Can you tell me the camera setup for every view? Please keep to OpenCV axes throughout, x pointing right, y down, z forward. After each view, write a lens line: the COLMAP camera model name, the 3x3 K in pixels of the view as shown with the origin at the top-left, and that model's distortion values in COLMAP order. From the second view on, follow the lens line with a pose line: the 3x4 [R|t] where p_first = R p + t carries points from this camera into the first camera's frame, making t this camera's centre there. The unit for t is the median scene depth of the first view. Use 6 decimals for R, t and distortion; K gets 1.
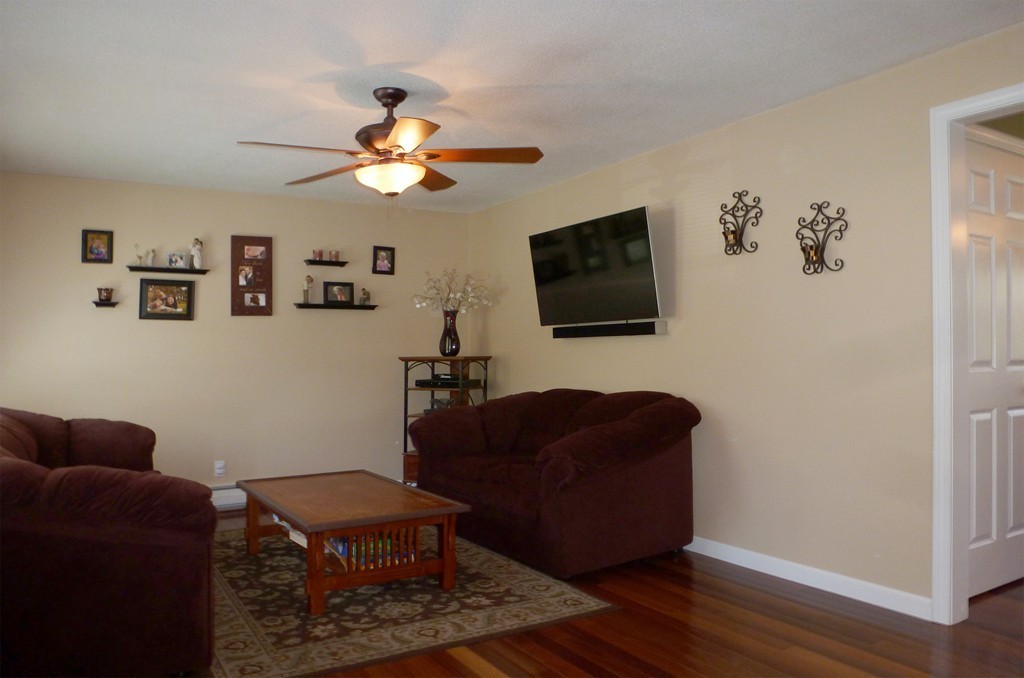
lens RADIAL K [[717.3, 0, 388.4], [0, 717.3, 337.8], [0, 0, 1]] dist [-0.069563, 0.000659]
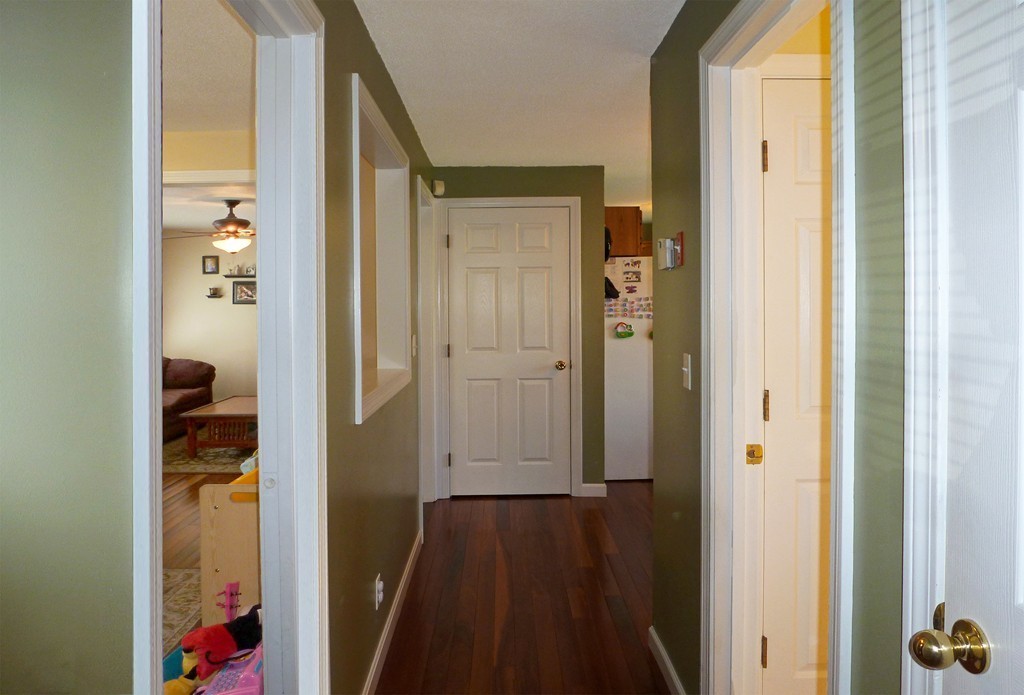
lens RADIAL K [[766.2, 0, 546.7], [0, 766.2, 287.4], [0, 0, 1]] dist [0.001082, 0.000126]
pose [[0.881763, 0.002717, -0.471684, 1.227778], [0.006368, 0.999824, 0.017664, -0.095223], [0.471649, -0.018579, 0.881591, -0.320085]]
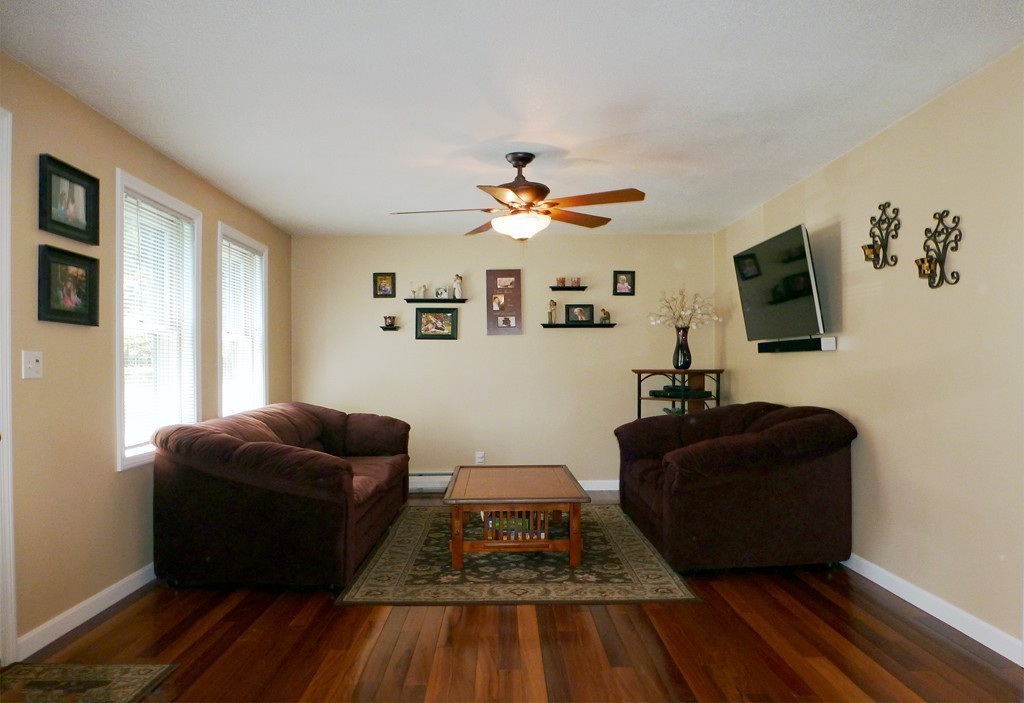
lens RADIAL K [[689.6, 0, 512.2], [0, 689.6, 363.2], [0, 0, 1]] dist [-0.062522, 0.000366]
pose [[0.897677, 0.003540, -0.440639, 0.354733], [0.007343, 0.999709, 0.022990, -0.010153], [0.440592, -0.023873, 0.897390, -0.051303]]
